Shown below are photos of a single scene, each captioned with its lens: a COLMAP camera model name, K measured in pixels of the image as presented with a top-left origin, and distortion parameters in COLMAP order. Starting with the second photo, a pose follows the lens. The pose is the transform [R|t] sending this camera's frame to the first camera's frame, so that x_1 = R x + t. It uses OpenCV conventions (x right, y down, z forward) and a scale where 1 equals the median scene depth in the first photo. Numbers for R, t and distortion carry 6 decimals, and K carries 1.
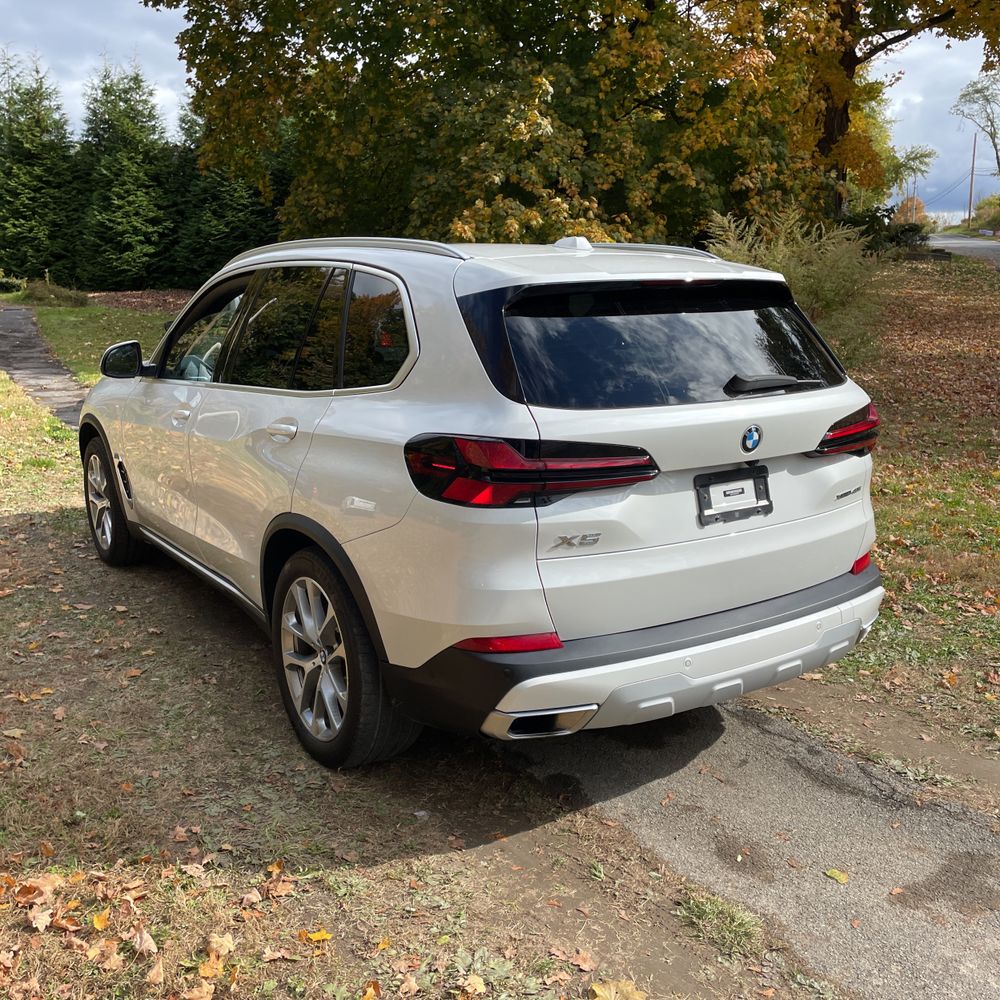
lens RADIAL K [[1046.9, 0, 499.6], [0, 1046.9, 500.0], [0, 0, 1]] dist [0.101100, -0.090337]
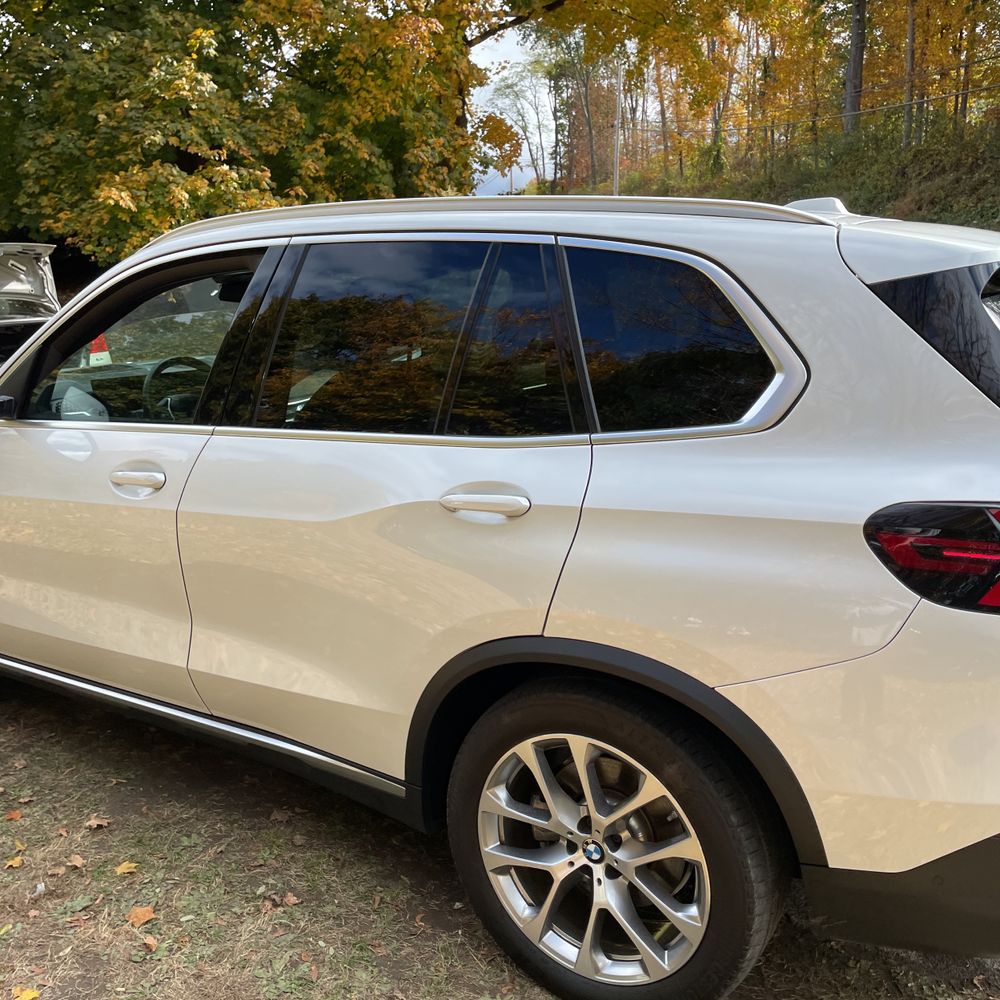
lens RADIAL K [[1017.7, 0, 499.6], [0, 1017.7, 495.3], [0, 0, 1]] dist [0.052653, -0.001464]
pose [[0.908781, -0.103803, 0.404156, -0.110906], [0.094609, 0.994598, 0.042713, -0.024304], [-0.406407, -0.000579, 0.913692, 0.111753]]
